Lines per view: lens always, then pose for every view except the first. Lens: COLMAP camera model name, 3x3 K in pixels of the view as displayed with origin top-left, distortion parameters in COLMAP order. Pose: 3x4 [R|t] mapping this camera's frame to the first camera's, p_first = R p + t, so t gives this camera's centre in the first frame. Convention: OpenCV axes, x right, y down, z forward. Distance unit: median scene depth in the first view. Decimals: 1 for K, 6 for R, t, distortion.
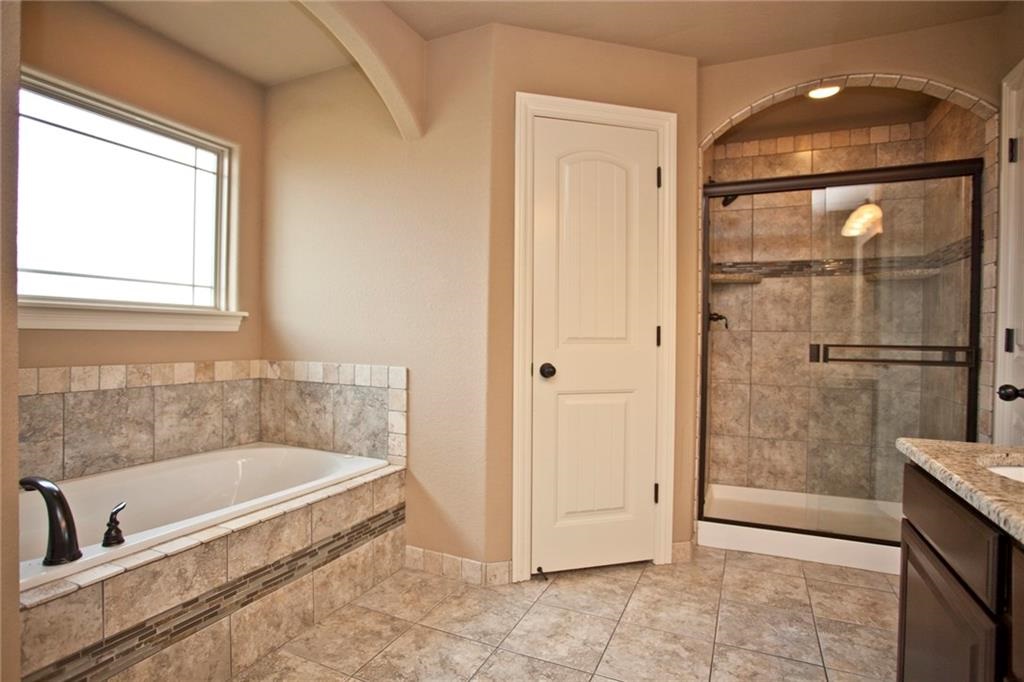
lens RADIAL K [[518.3, 0, 519.0], [0, 518.3, 346.9], [0, 0, 1]] dist [-0.033274, 0.005399]
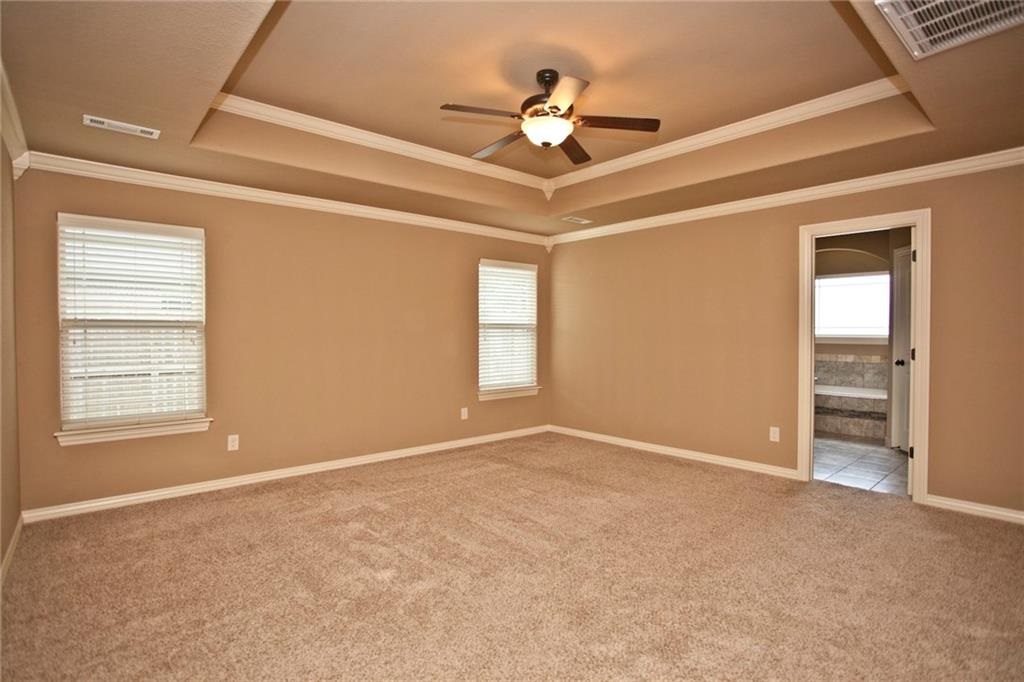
lens RADIAL K [[519.9, 0, 506.3], [0, 519.9, 345.6], [0, 0, 1]] dist [-0.052753, 0.011829]
pose [[-0.425213, 0.007888, -0.905059, 3.437866], [-0.036992, 0.998975, 0.026086, -0.030841], [0.904337, 0.044572, -0.424486, 0.403494]]
